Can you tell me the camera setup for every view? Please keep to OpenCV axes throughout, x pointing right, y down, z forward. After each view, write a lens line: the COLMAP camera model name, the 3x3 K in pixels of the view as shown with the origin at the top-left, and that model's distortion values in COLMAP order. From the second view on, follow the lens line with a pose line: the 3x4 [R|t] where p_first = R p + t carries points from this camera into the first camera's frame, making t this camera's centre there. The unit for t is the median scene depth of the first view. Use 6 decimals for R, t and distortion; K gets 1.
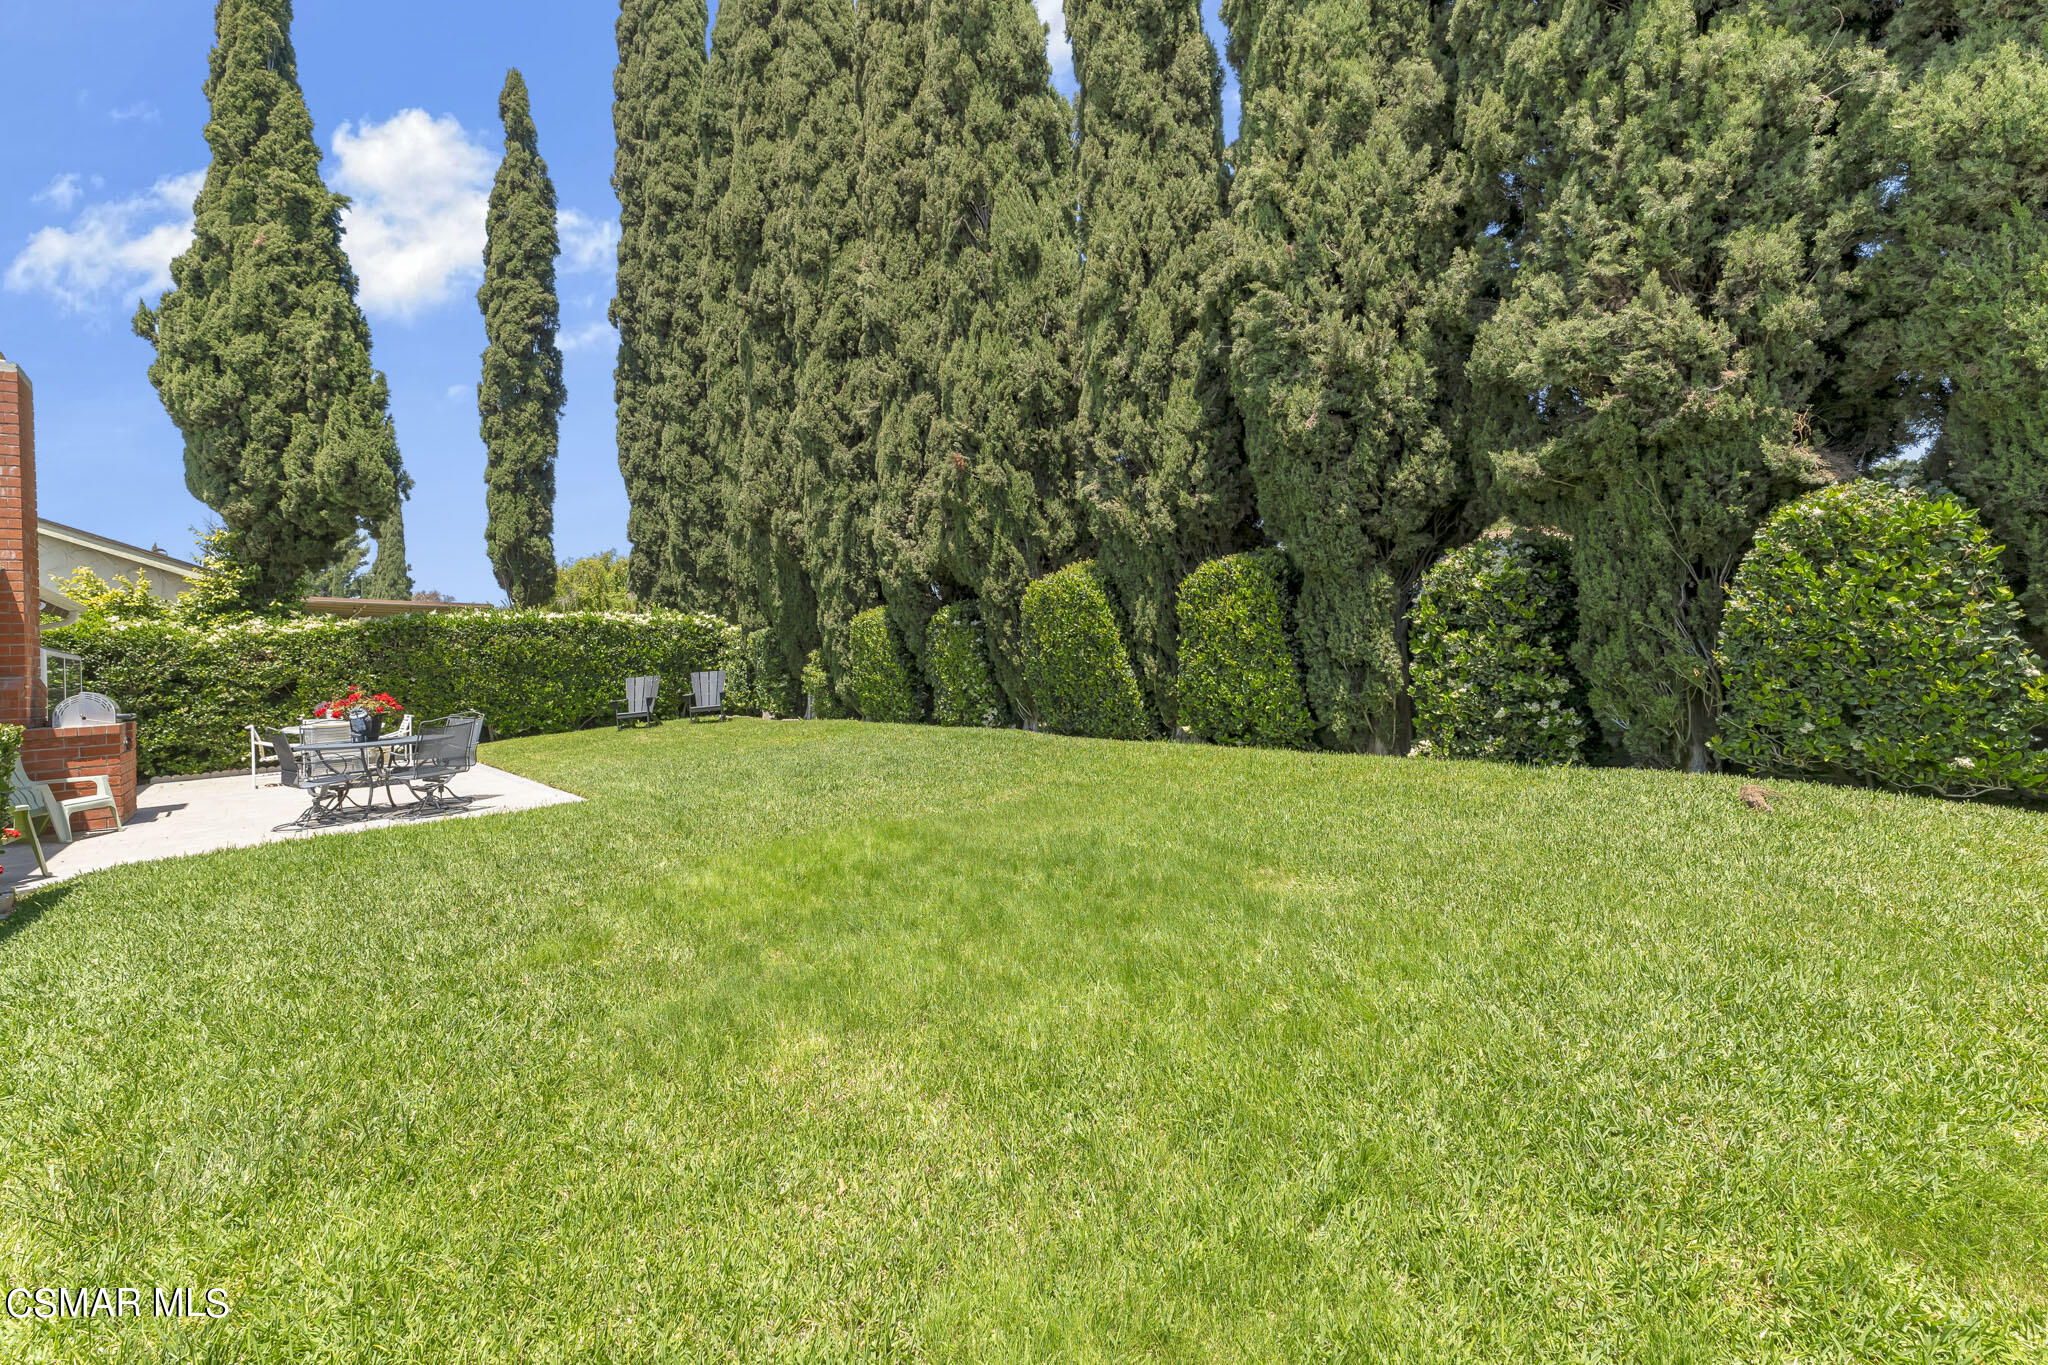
lens RADIAL K [[875.2, 0, 1031.1], [0, 875.2, 629.4], [0, 0, 1]] dist [0.032110, -0.000162]
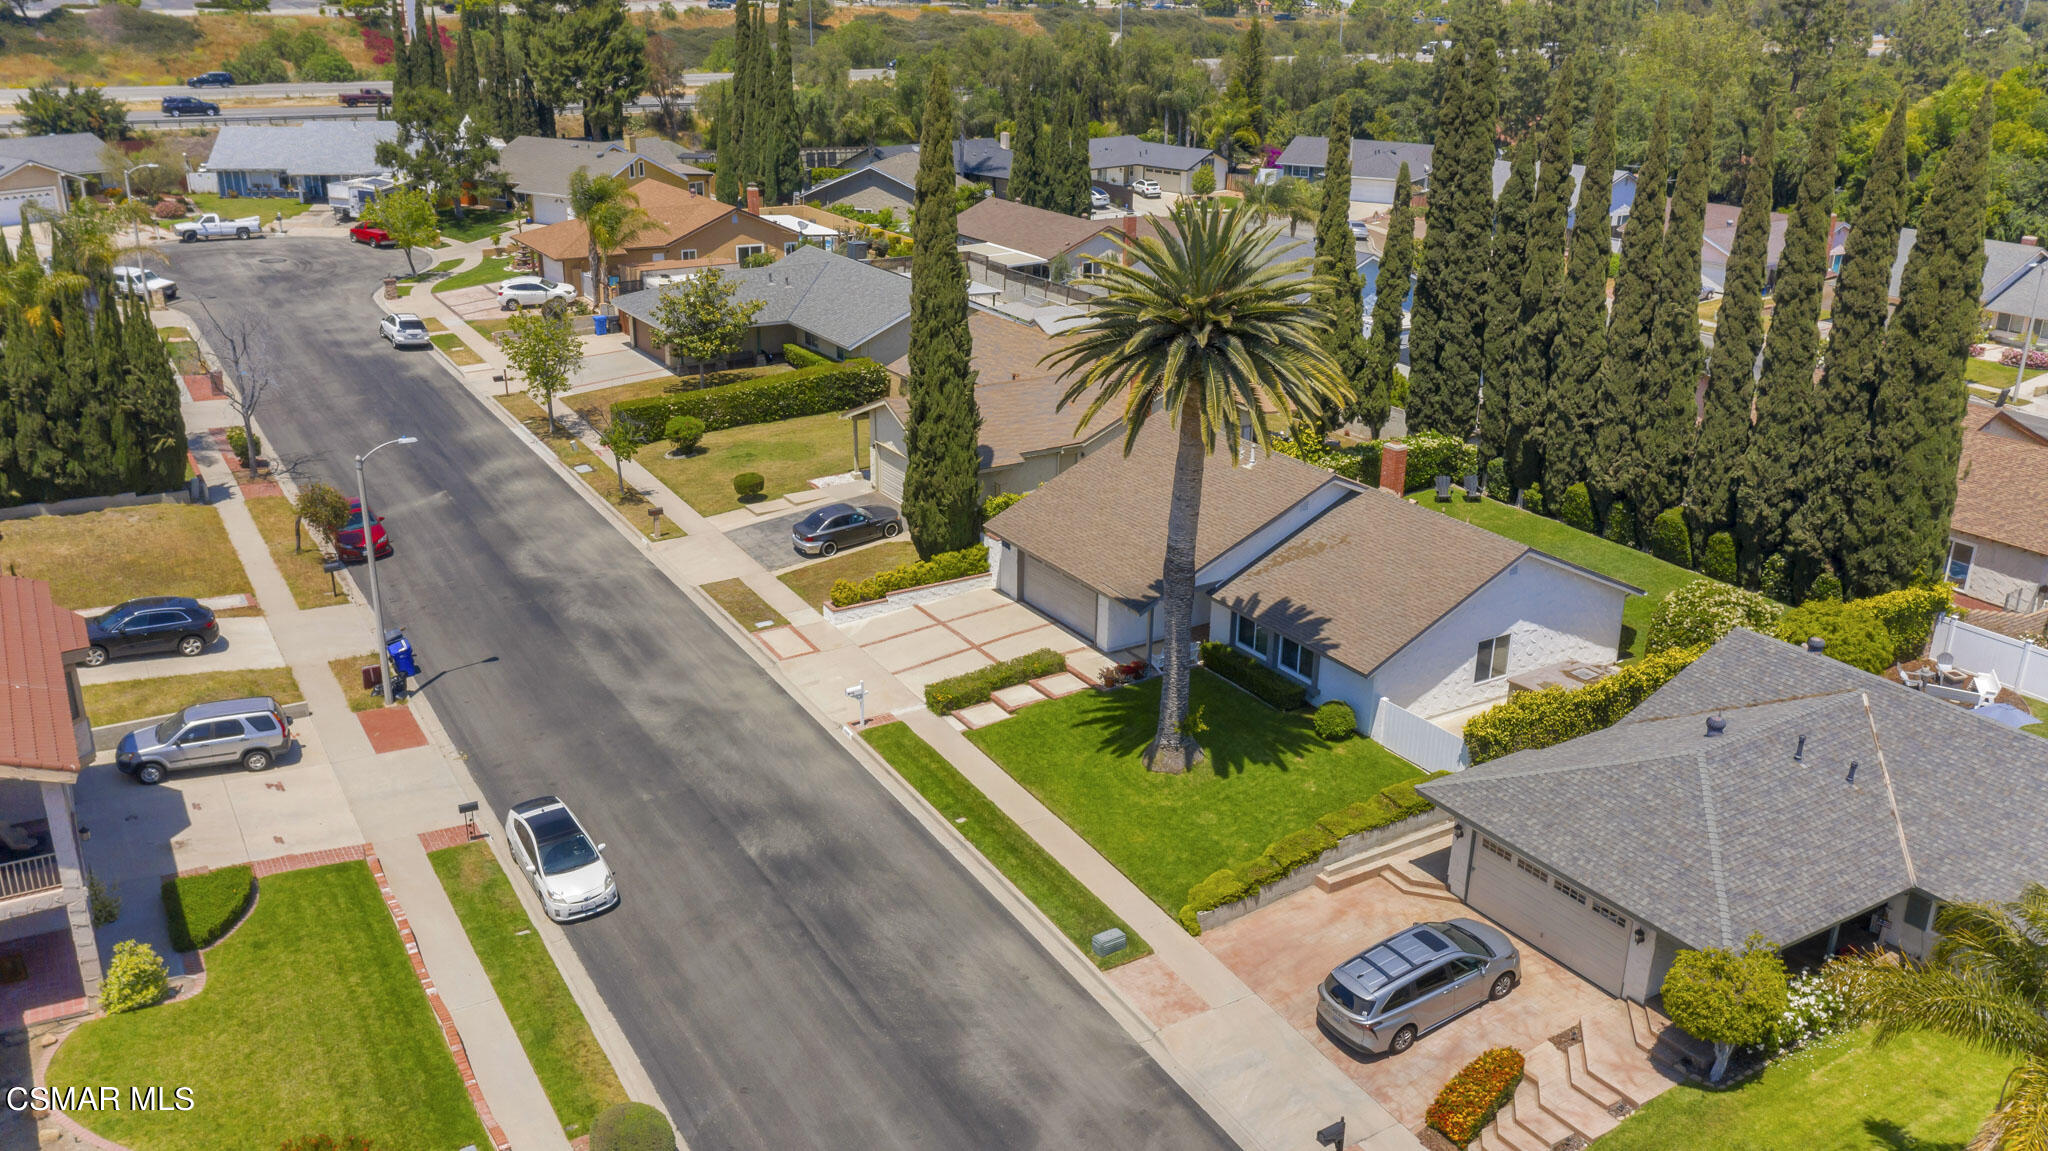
lens RADIAL K [[1619.5, 0, 1036.8], [0, 1619.5, 587.0], [0, 0, 1]] dist [-0.014489, 0.028534]
pose [[0.987559, 0.113676, -0.108651, -1.156556], [-0.063040, 0.919198, 0.388717, -1.436834], [0.144059, -0.377032, 0.914928, -3.542021]]
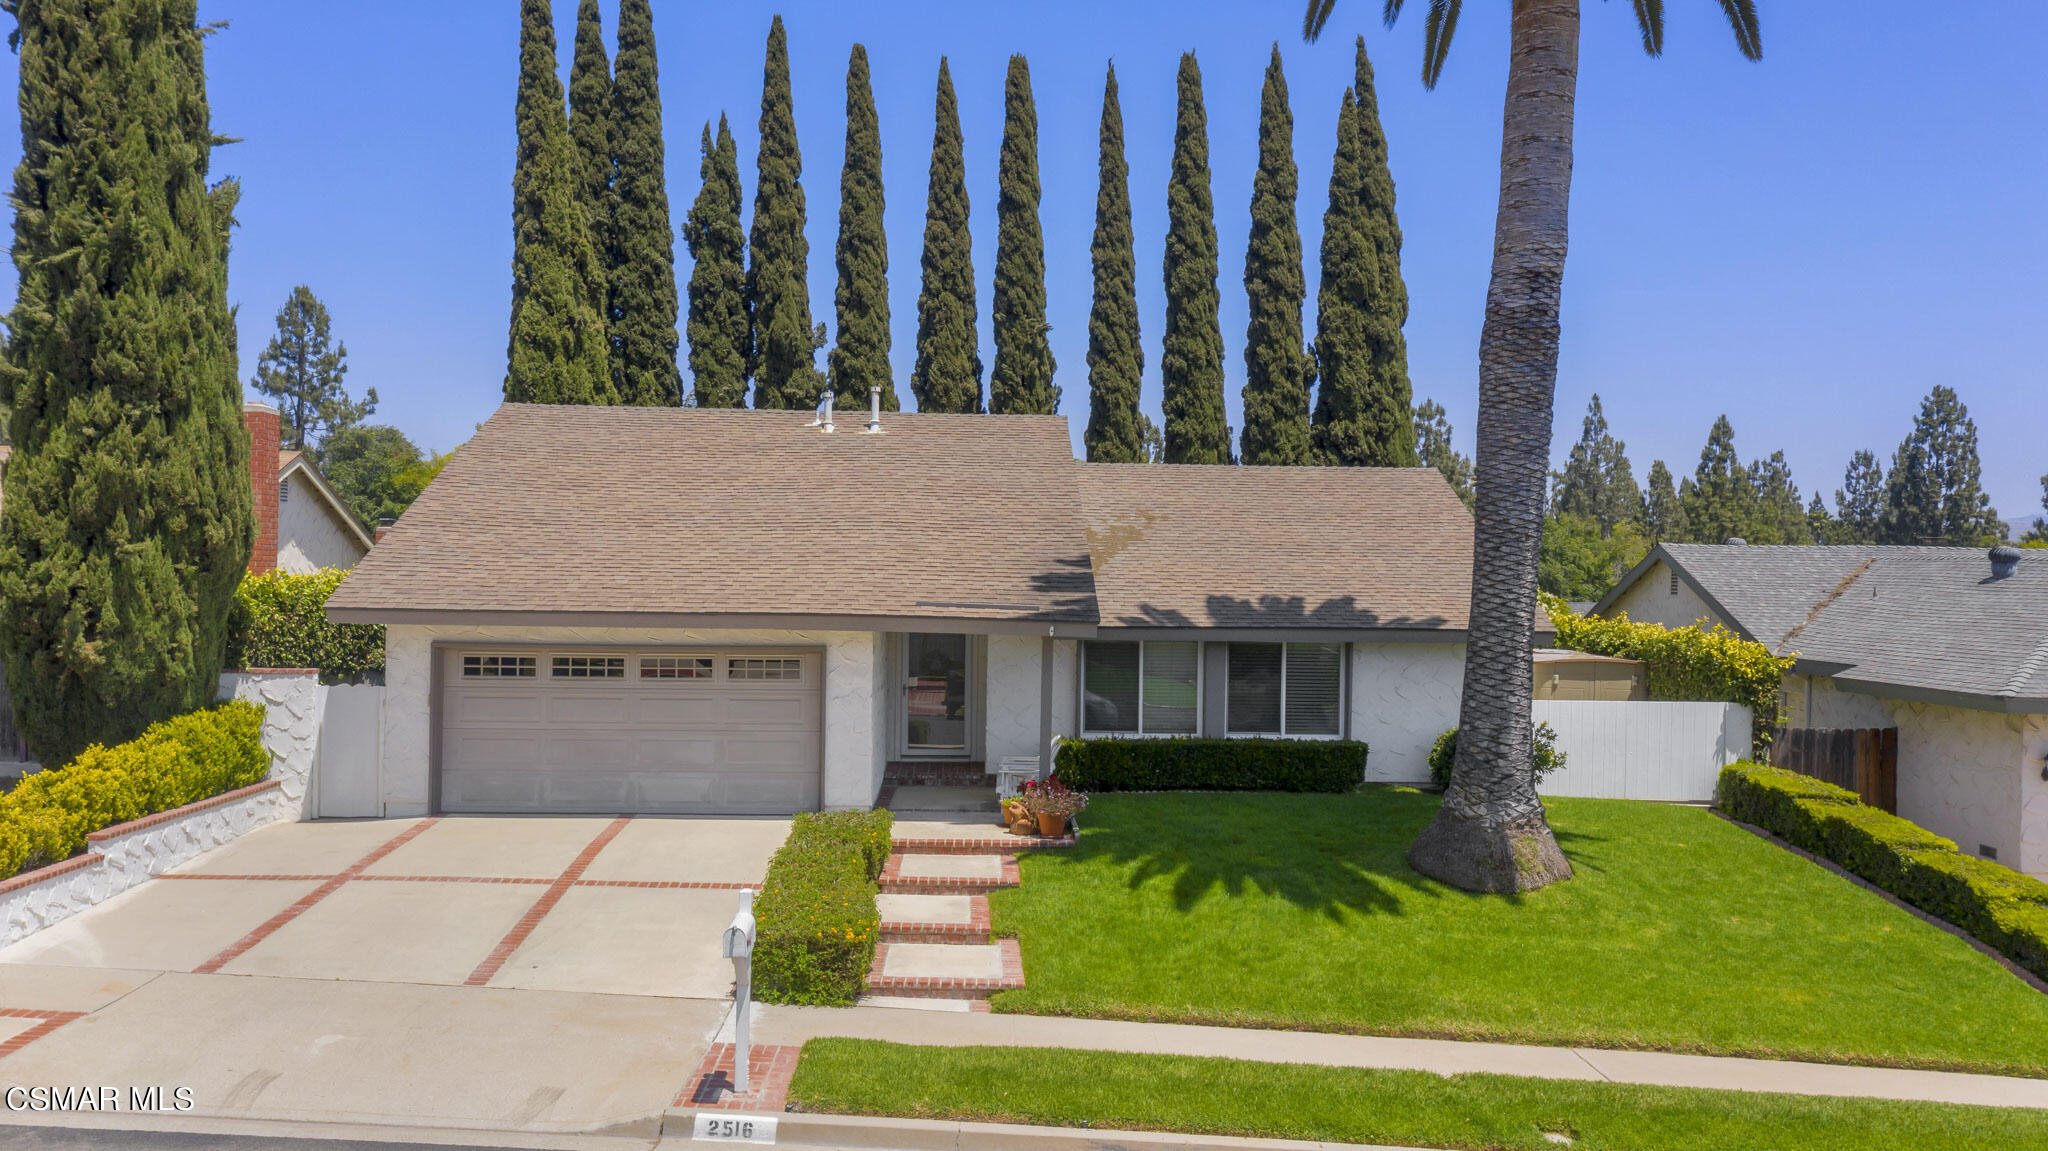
lens RADIAL K [[1619.5, 0, 1036.8], [0, 1619.5, 587.0], [0, 0, 1]] dist [-0.014489, 0.028534]
pose [[0.616816, 0.054263, 0.785235, -2.457512], [-0.074841, 0.997144, -0.010118, -0.052074], [-0.783541, -0.052527, 0.619115, -1.160139]]
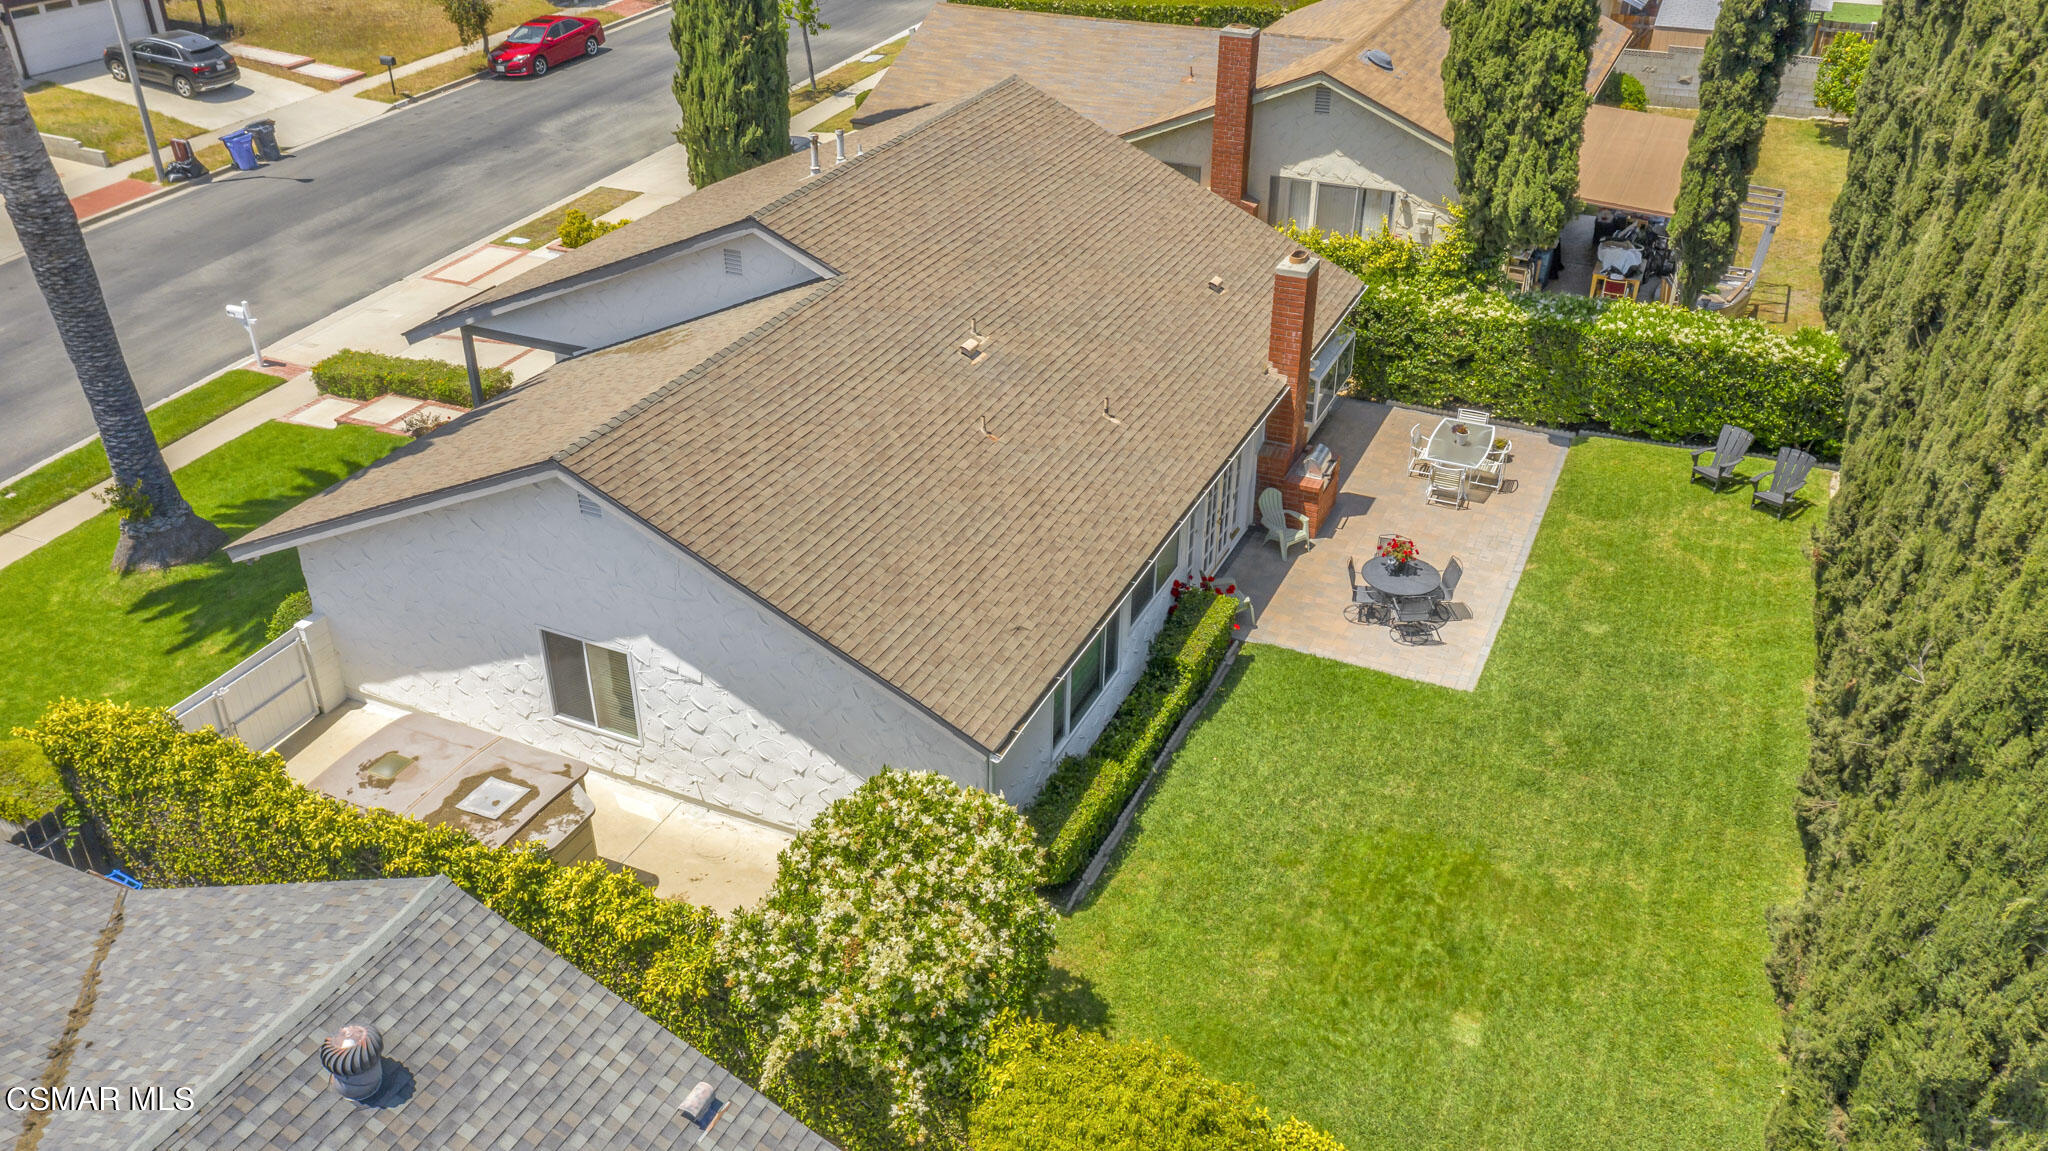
lens RADIAL K [[1619.5, 0, 1036.8], [0, 1619.5, 587.0], [0, 0, 1]] dist [-0.014489, 0.028534]
pose [[0.429572, 0.510961, -0.744572, 0.718885], [0.000151, 0.824483, 0.565887, -0.928475], [0.903033, -0.243202, 0.354097, -0.388598]]
